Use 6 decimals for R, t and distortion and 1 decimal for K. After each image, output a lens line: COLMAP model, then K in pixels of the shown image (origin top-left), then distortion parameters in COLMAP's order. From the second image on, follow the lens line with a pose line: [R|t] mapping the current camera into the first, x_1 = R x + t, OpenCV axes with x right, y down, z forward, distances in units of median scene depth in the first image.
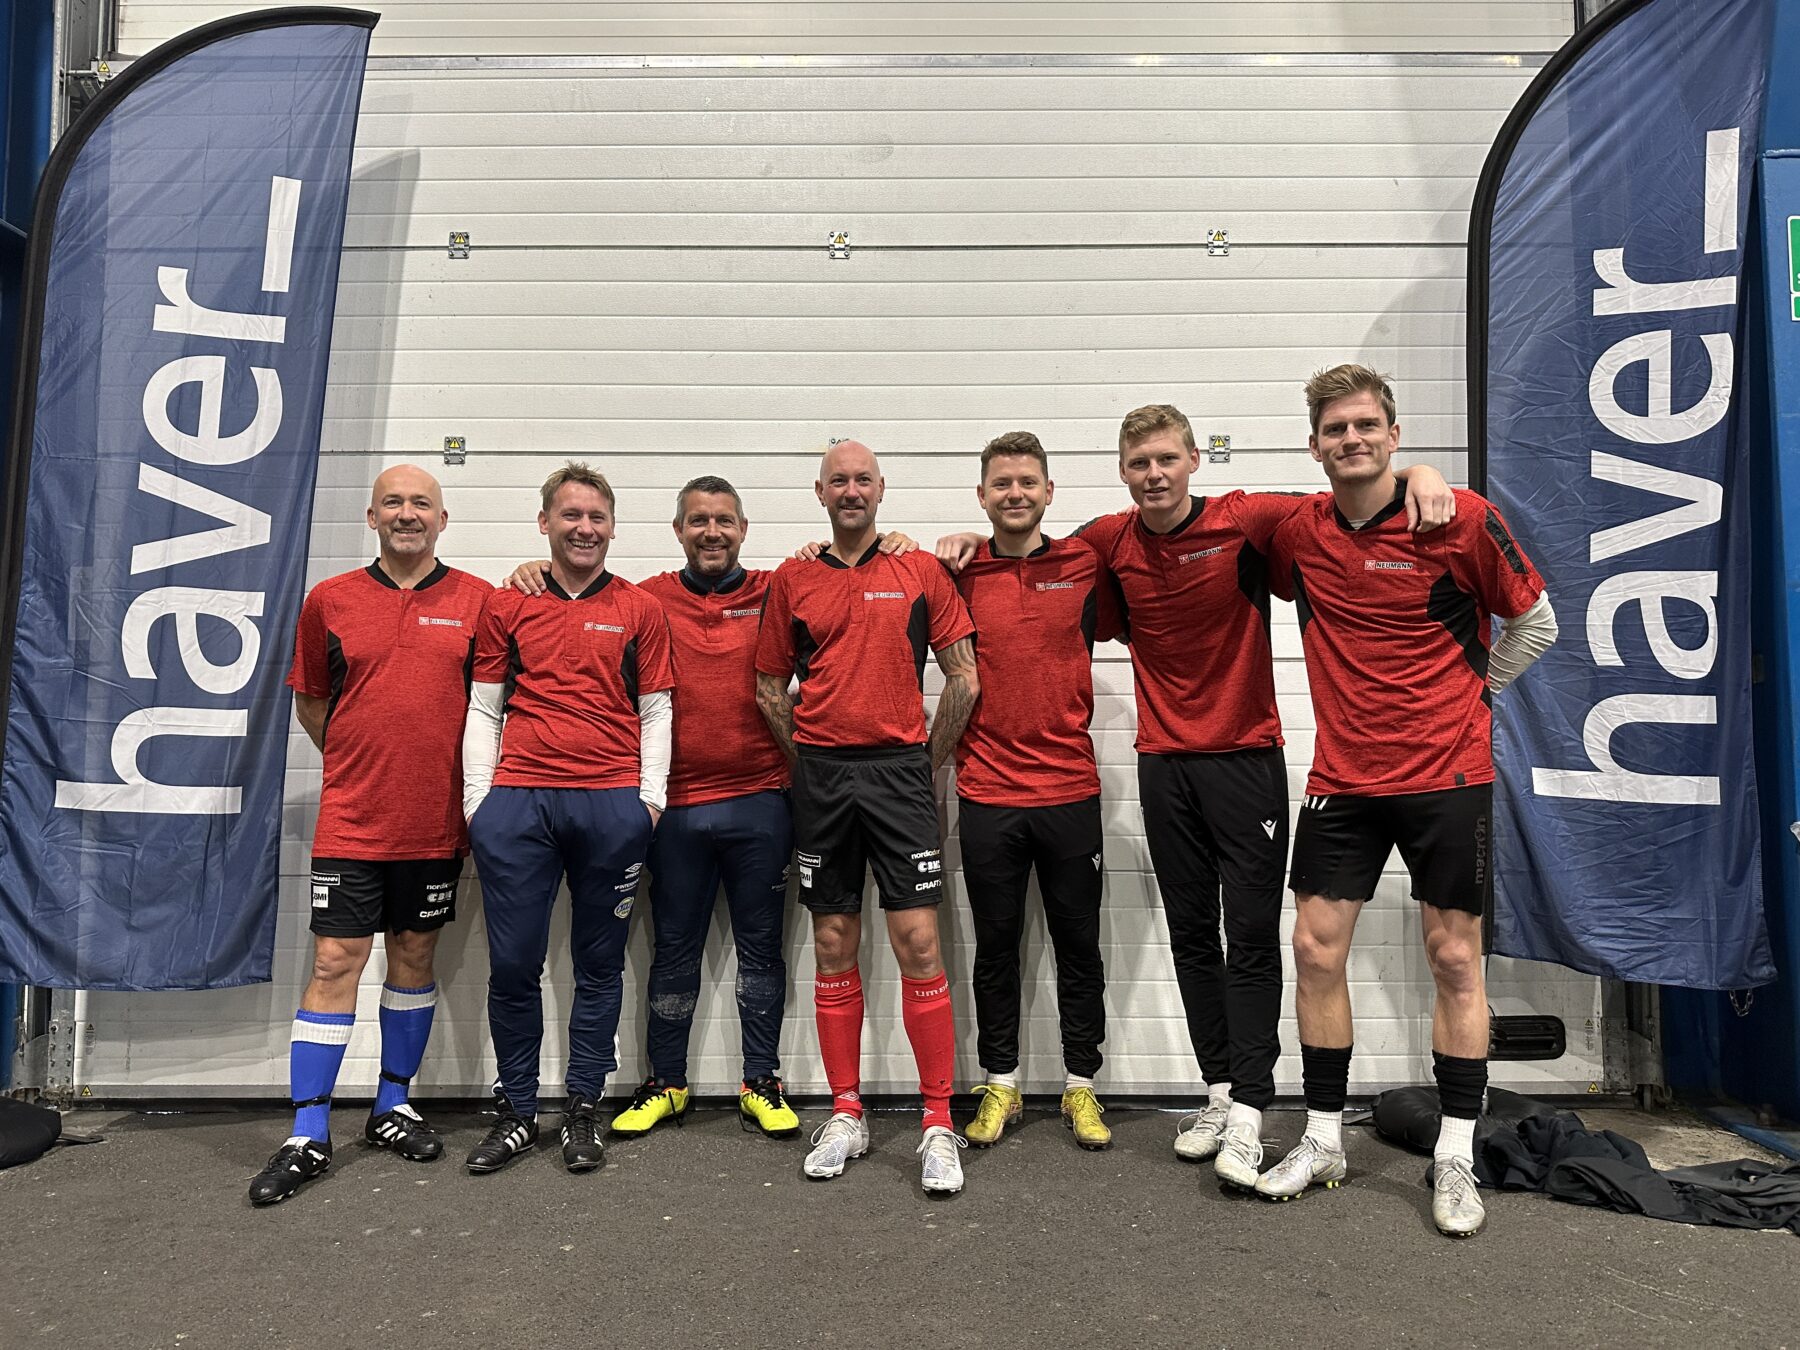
lens RADIAL K [[1313.6, 0, 908.5], [0, 1313.6, 672.5], [0, 0, 1]] dist [-0.002487, -0.007628]
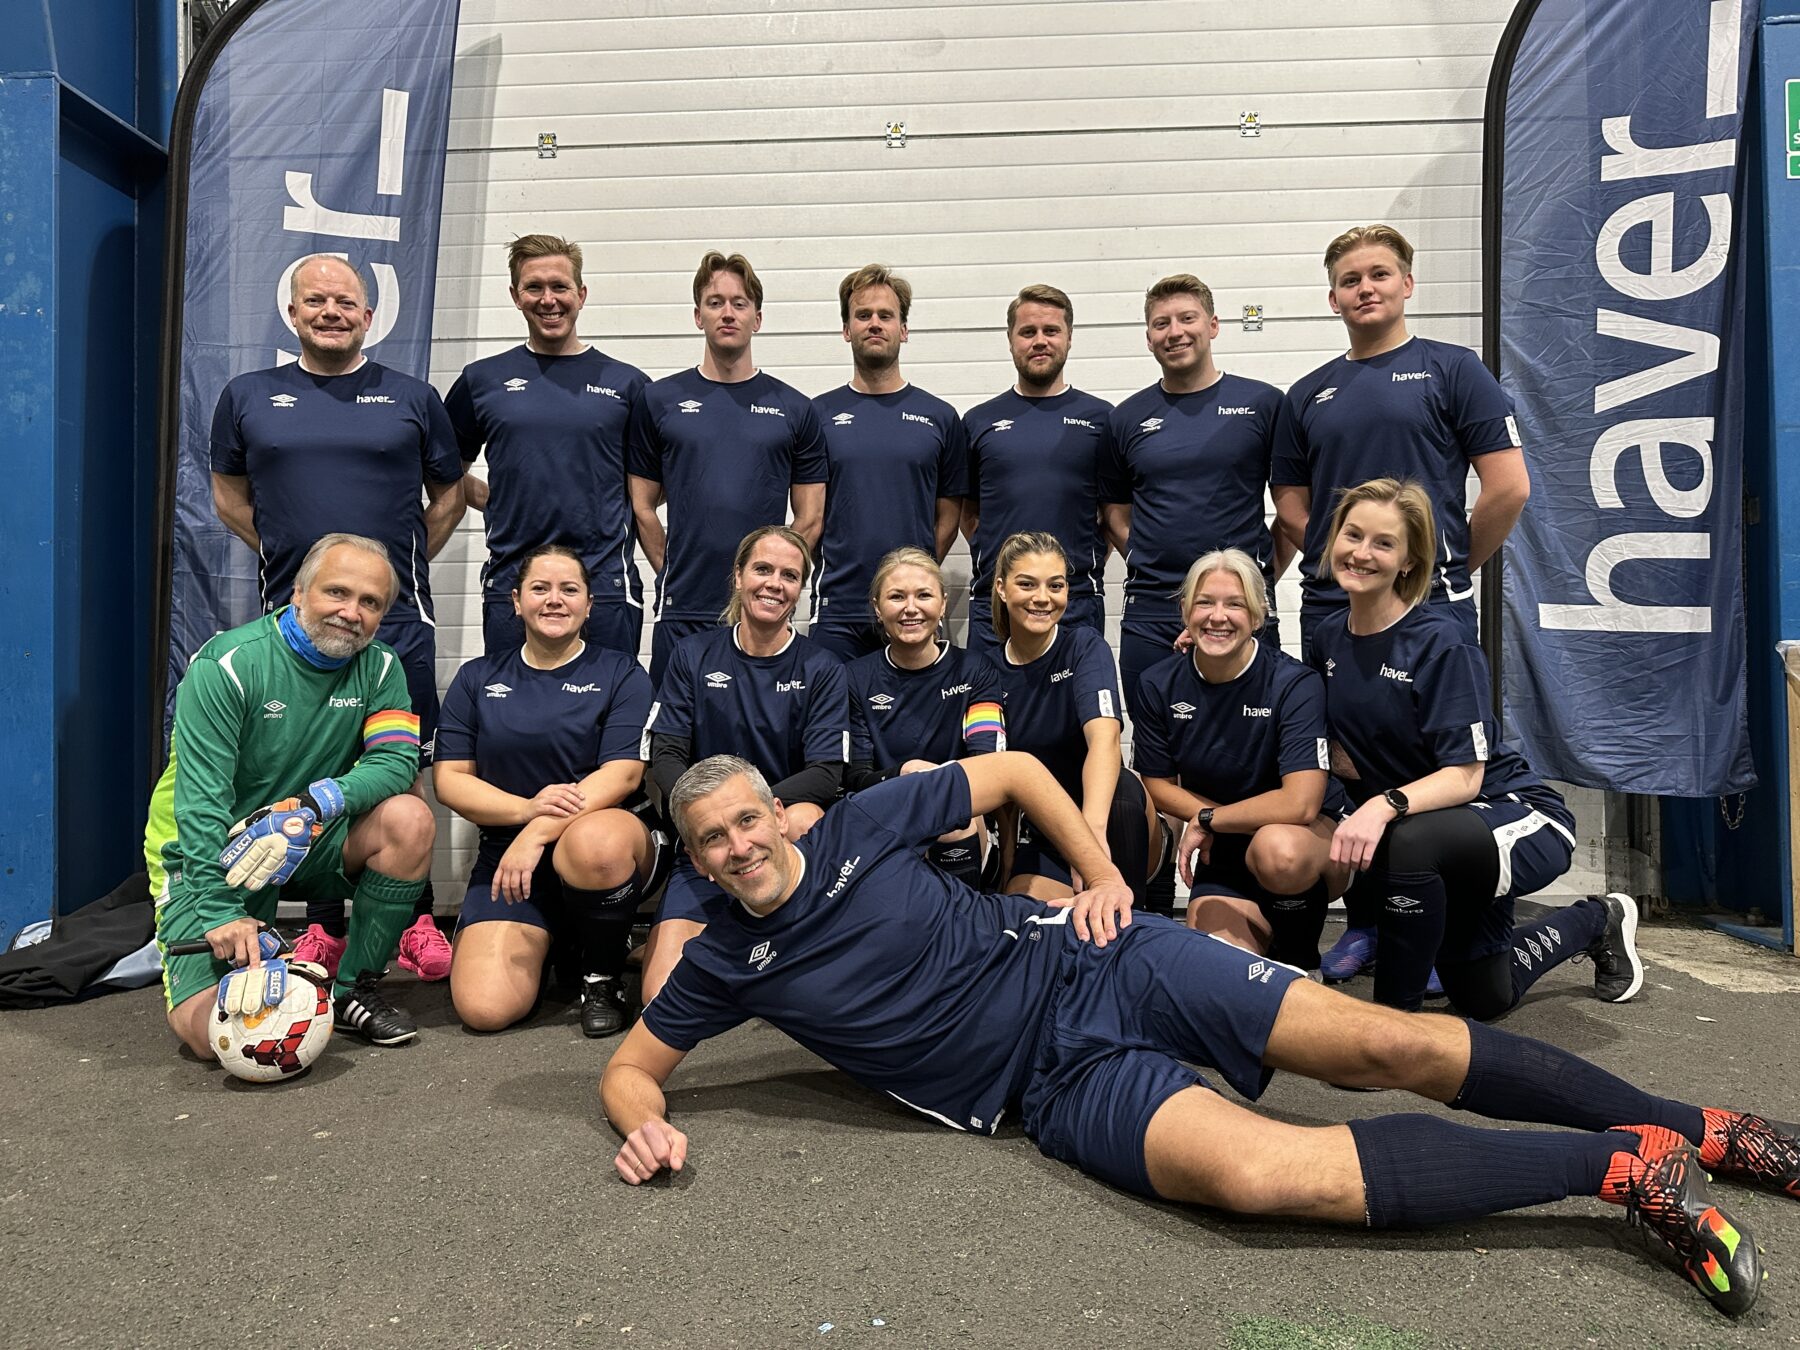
lens RADIAL K [[1313.6, 0, 903.4], [0, 1313.6, 672.8], [0, 0, 1]] dist [-0.002487, -0.007628]
pose [[0.999261, -0.011935, -0.036534, -0.013571], [0.013823, 0.998557, 0.051891, 0.064650], [0.035862, -0.052358, 0.997984, -0.108732]]
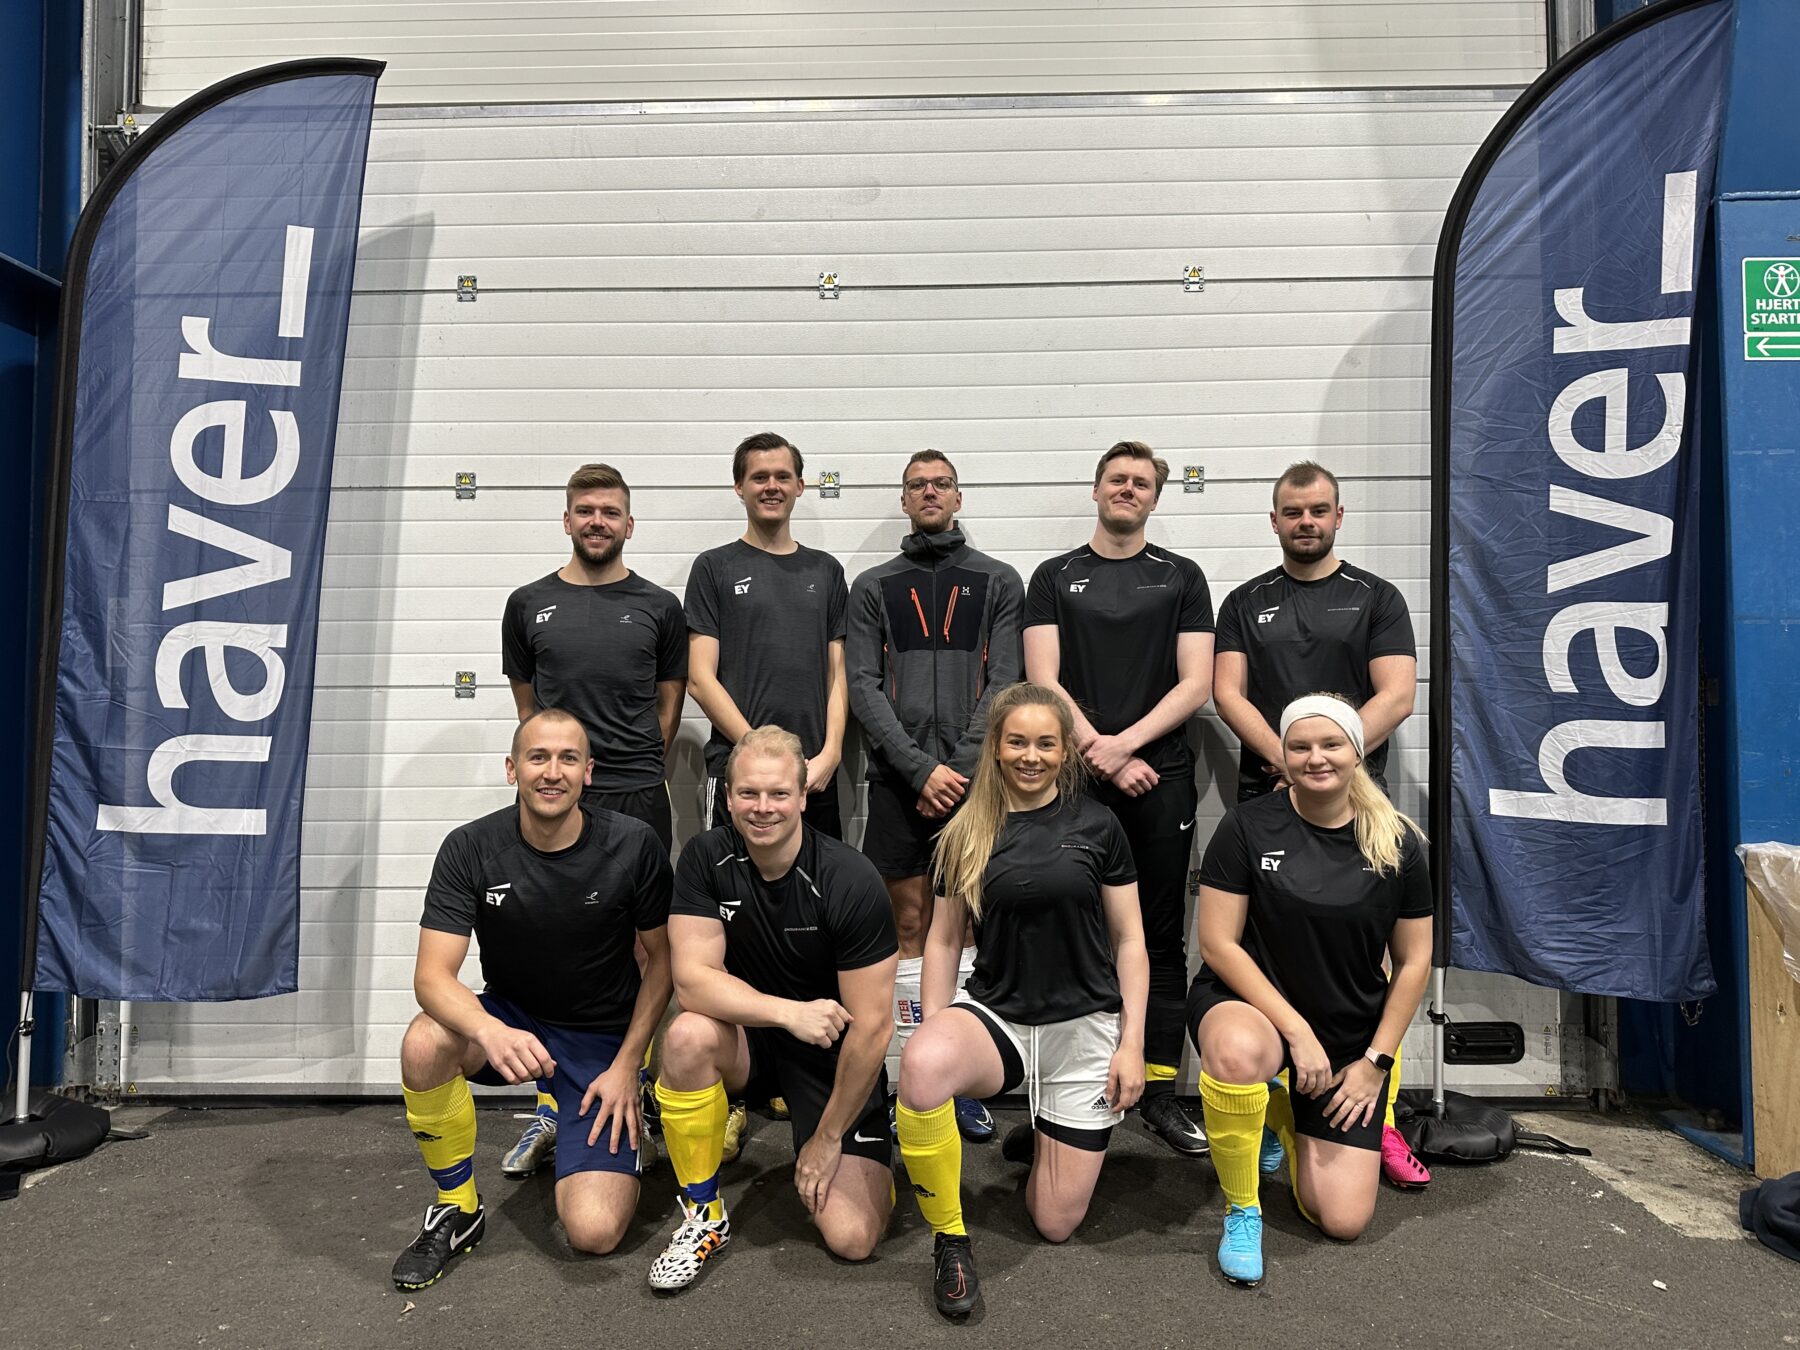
lens RADIAL K [[1313.6, 0, 898.2], [0, 1313.6, 676.1], [0, 0, 1]] dist [-0.002487, -0.007628]
pose [[0.999712, -0.003343, -0.023758, 0.028529], [0.003966, 0.999648, 0.026235, -0.045744], [0.023662, -0.026321, 0.999373, -0.052285]]
